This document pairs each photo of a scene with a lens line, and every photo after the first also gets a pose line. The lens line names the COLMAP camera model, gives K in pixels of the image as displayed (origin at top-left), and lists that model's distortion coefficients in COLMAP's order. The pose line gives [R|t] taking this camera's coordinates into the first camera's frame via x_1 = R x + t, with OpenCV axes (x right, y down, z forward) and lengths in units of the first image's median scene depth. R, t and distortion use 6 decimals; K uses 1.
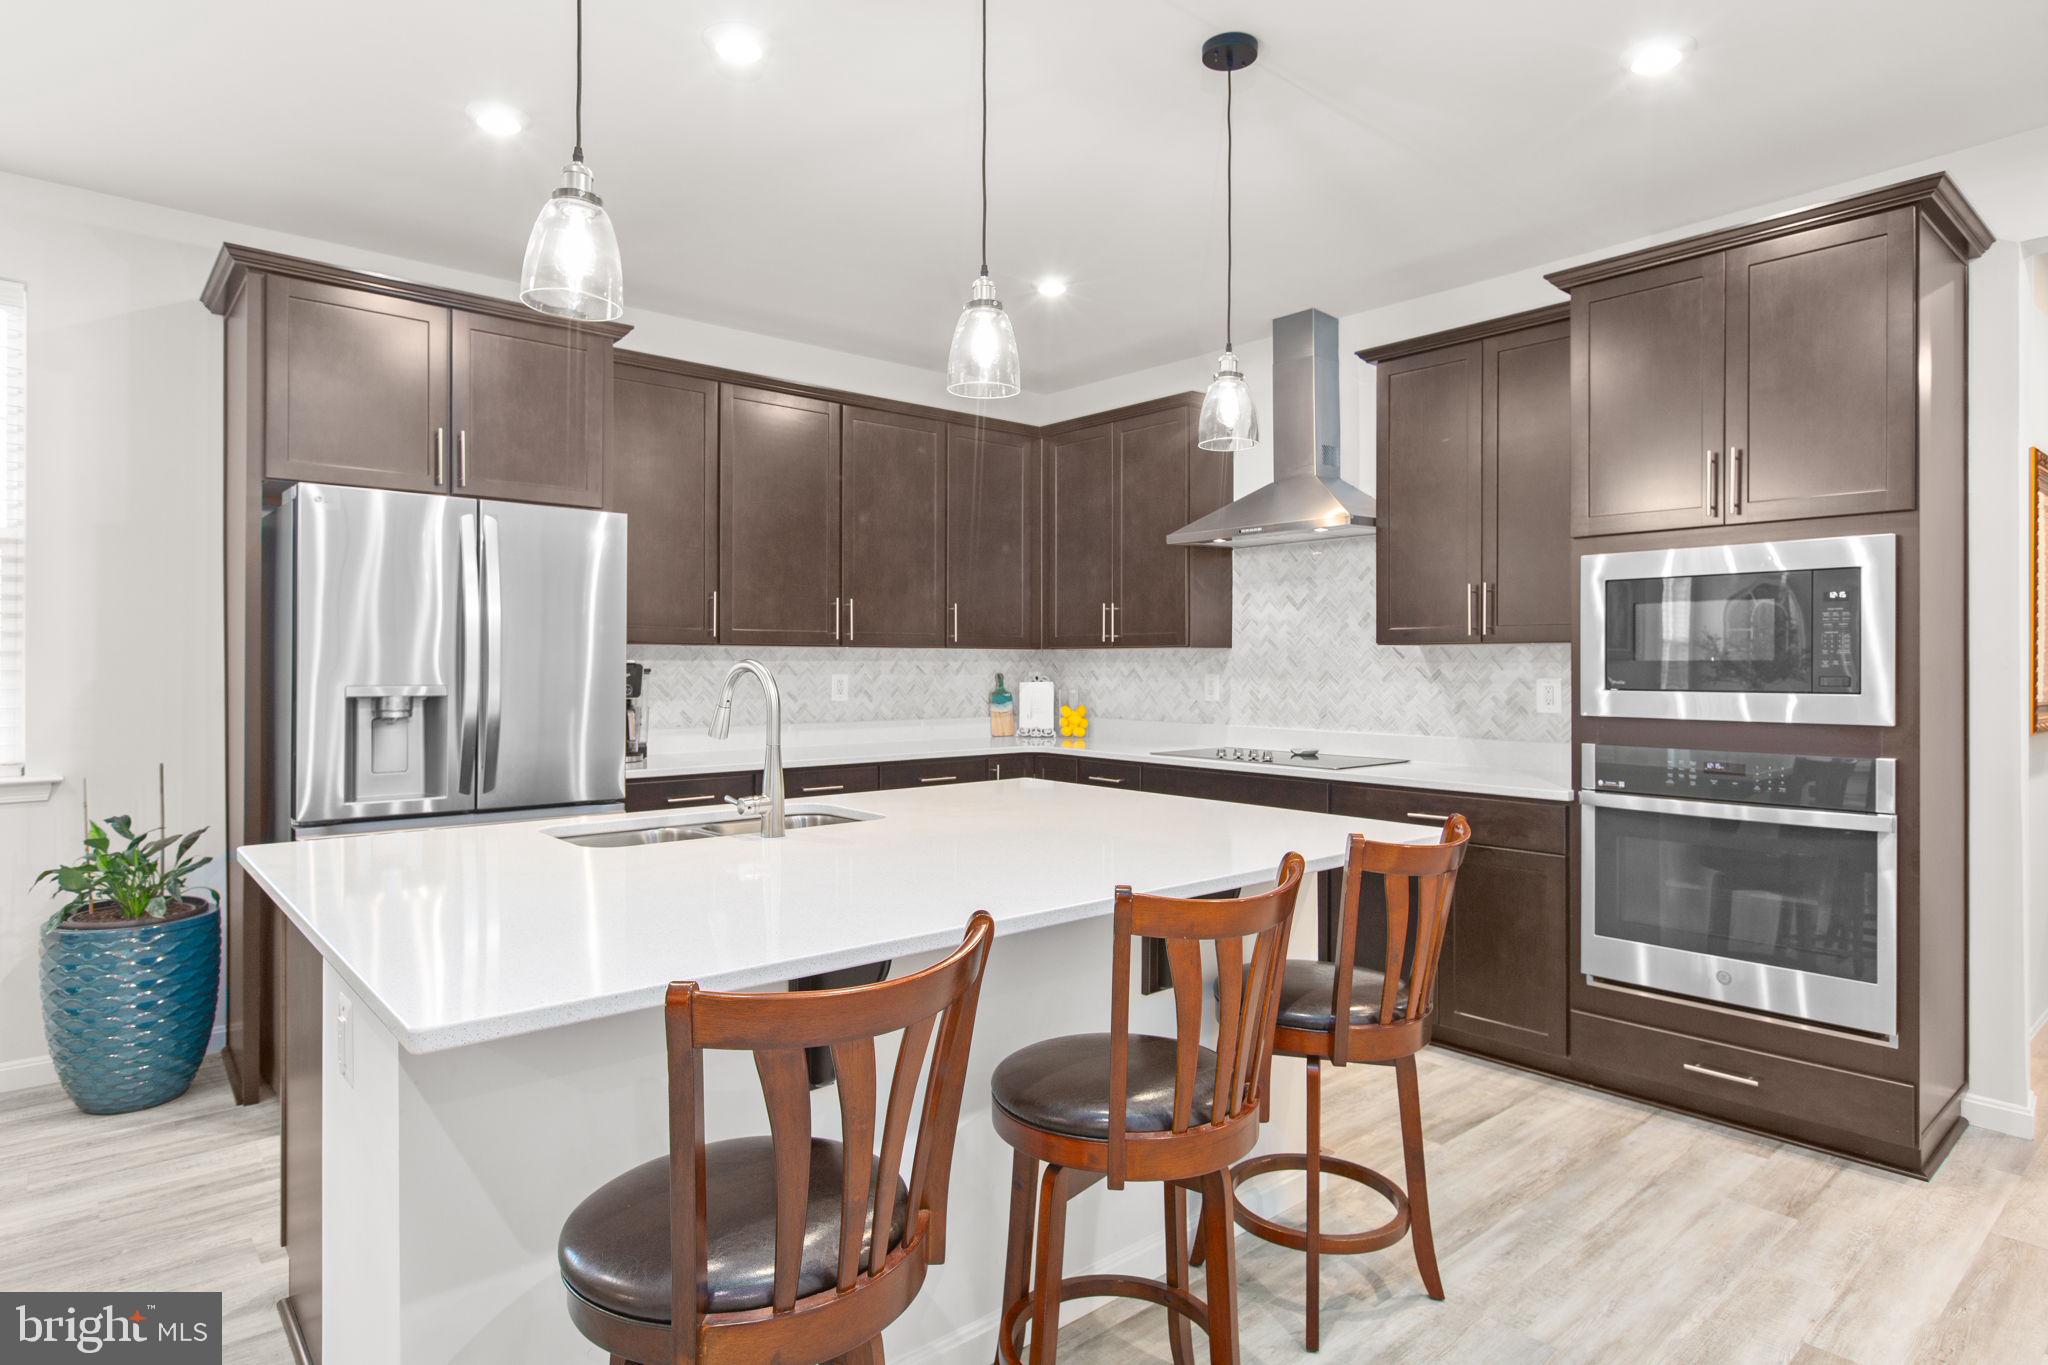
lens RADIAL K [[1124.7, 0, 1028.9], [0, 1124.7, 671.5], [0, 0, 1]] dist [0.020308, -0.000066]
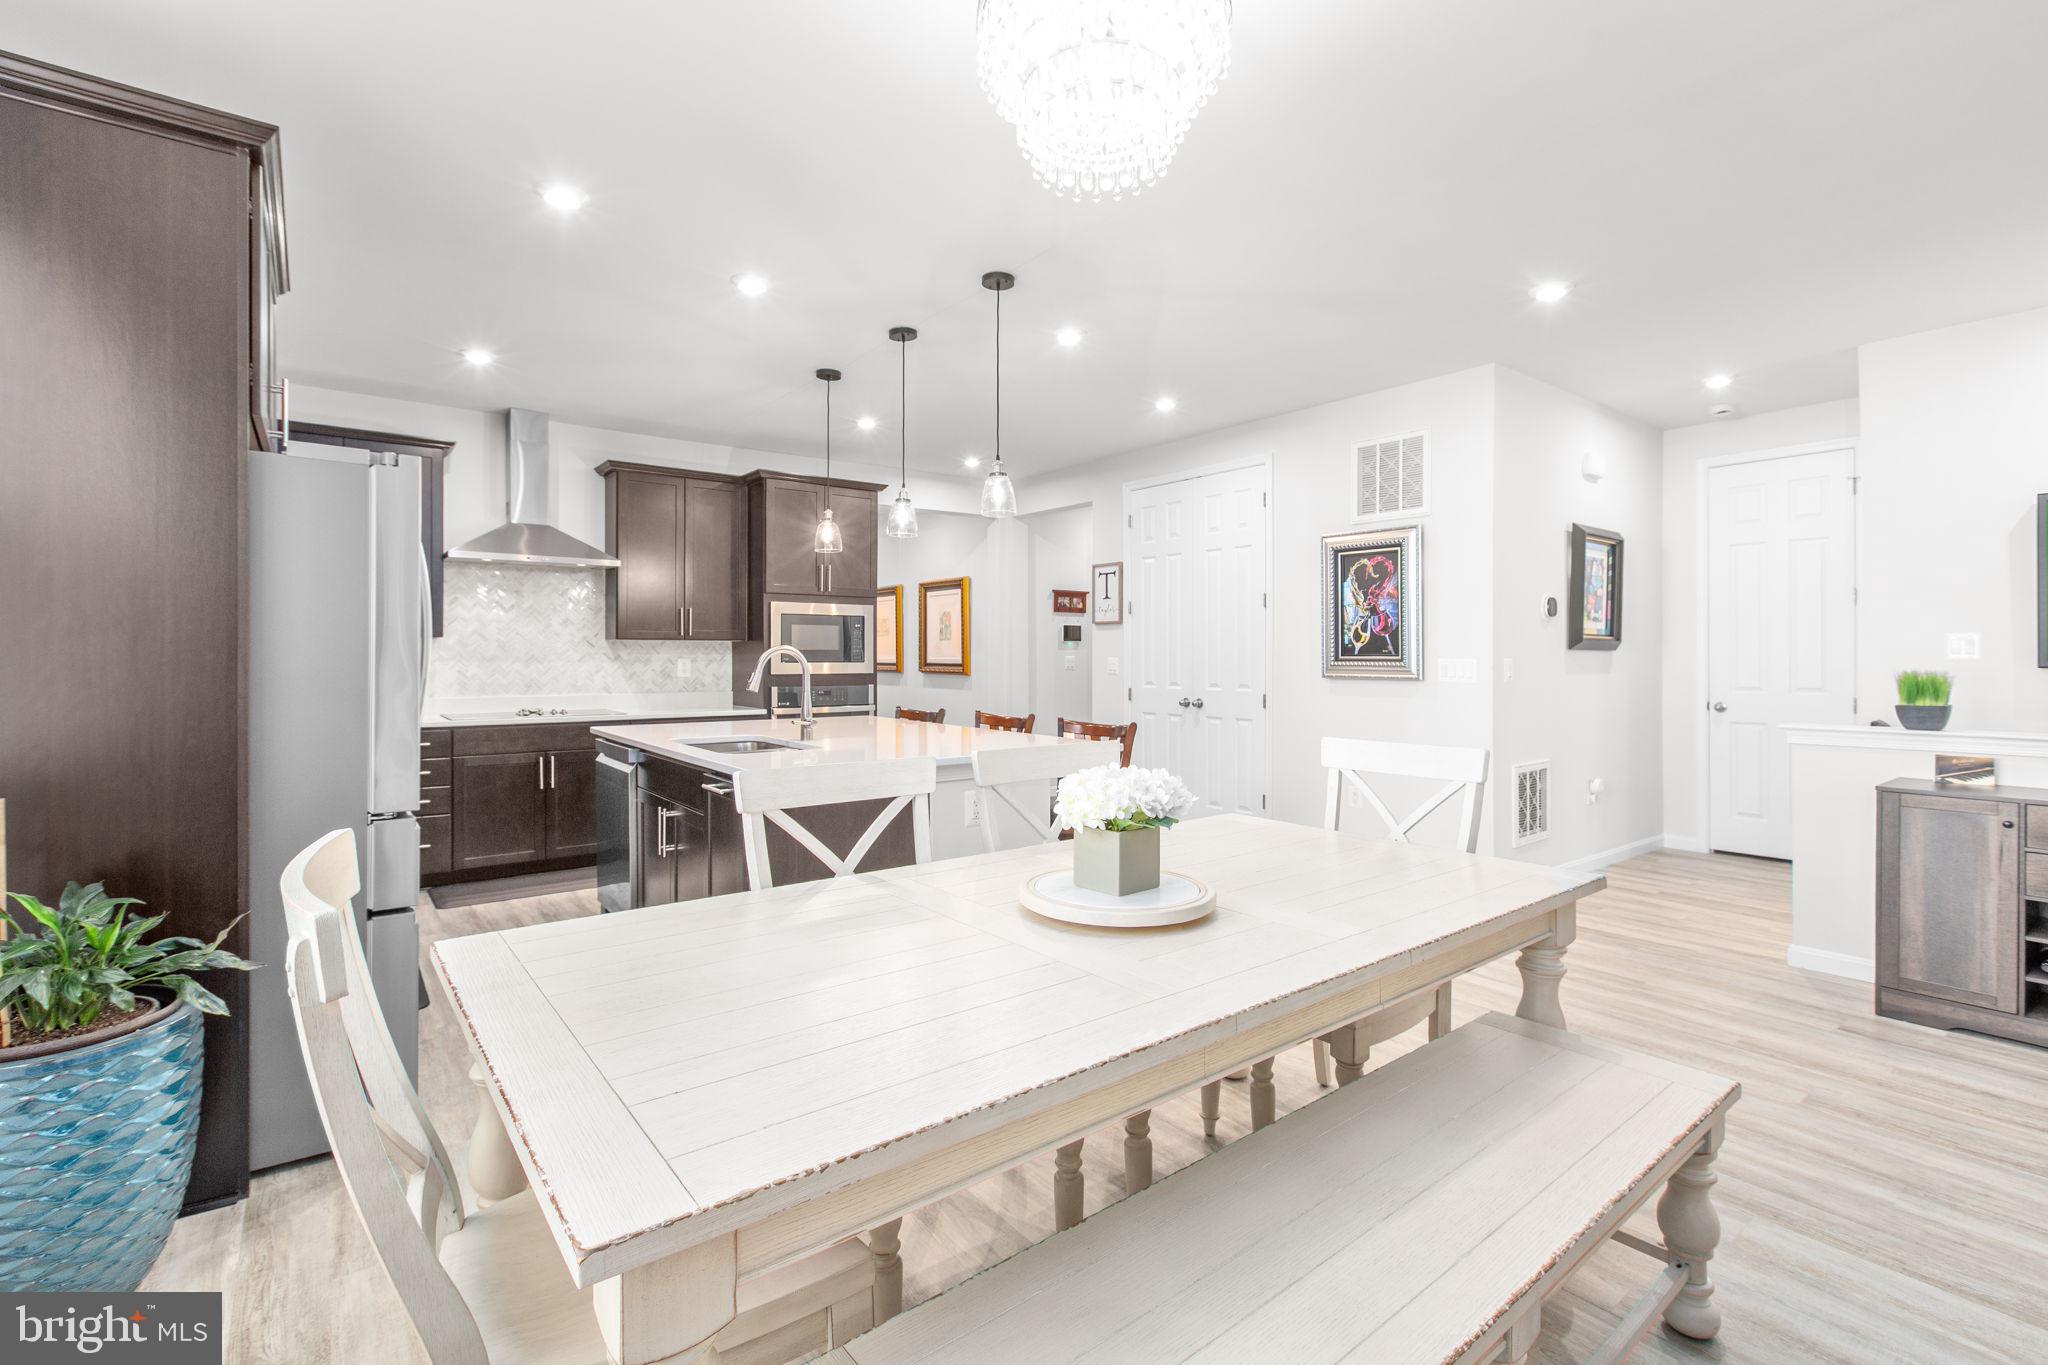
lens RADIAL K [[950.7, 0, 1034.6], [0, 950.7, 653.0], [0, 0, 1]] dist [0.002090, -0.002325]
pose [[0.056349, 0.000453, 0.998411, -1.275059], [0.005669, 0.999984, -0.000774, 0.001459], [-0.998395, 0.005704, 0.056346, 0.371976]]
